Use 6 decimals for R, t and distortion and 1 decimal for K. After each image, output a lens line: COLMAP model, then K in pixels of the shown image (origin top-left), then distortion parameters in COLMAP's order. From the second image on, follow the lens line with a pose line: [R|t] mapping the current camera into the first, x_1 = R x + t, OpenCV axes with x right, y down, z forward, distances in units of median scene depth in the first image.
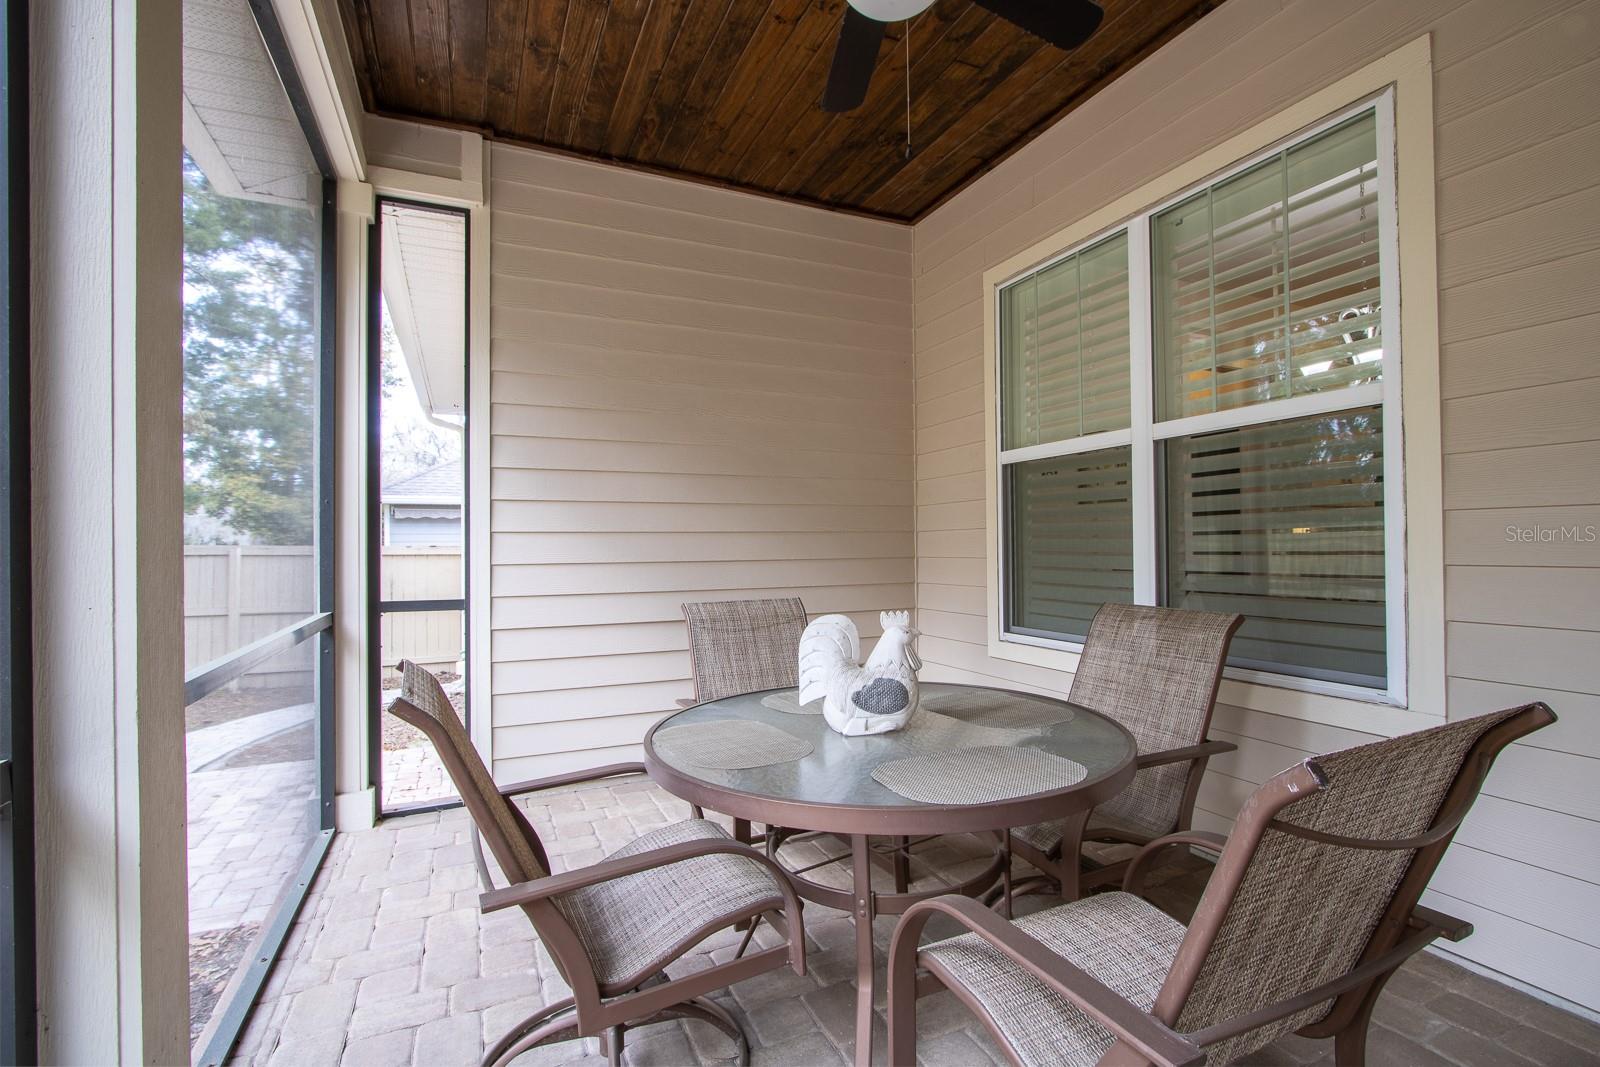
lens RADIAL K [[744.3, 0, 800.0], [0, 744.3, 533.5], [0, 0, 1]] dist [0.000436, -0.000442]
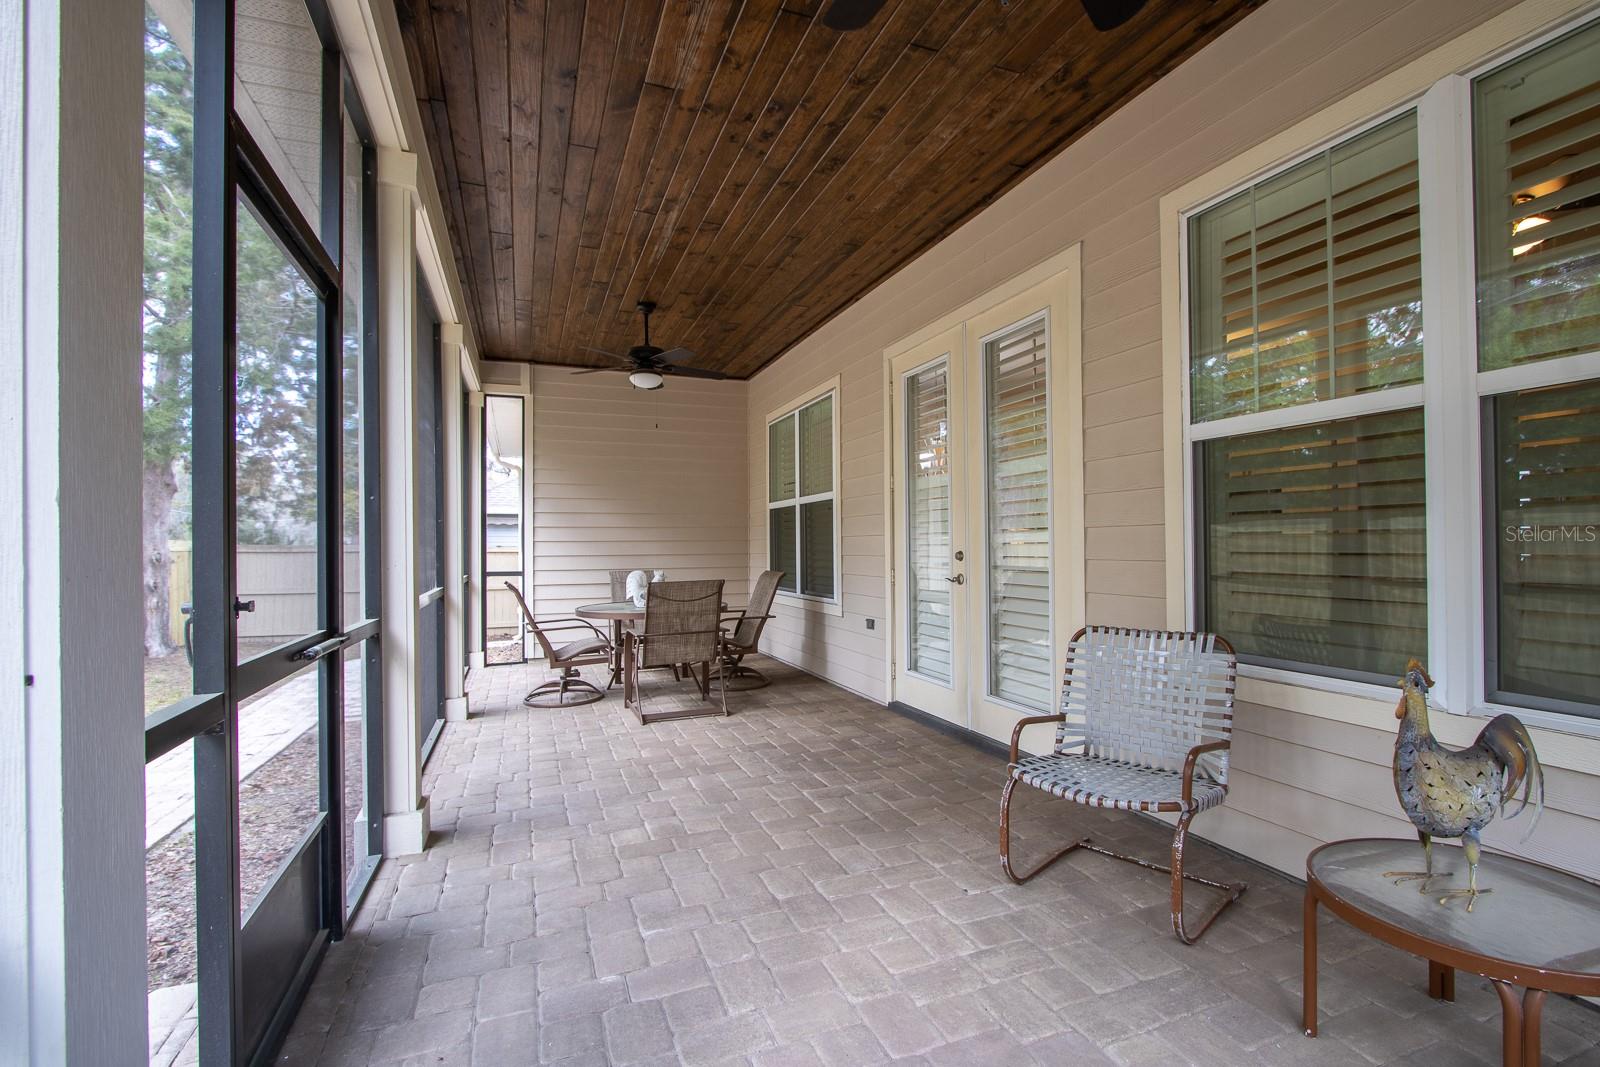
lens RADIAL K [[753.9, 0, 804.7], [0, 753.9, 541.2], [0, 0, 1]] dist [0.002943, -0.001209]
pose [[0.998004, 0.000655, -0.063154, 0.502752], [-0.000090, 0.999960, 0.008951, -0.020273], [0.063158, -0.008927, 0.997964, -1.126681]]
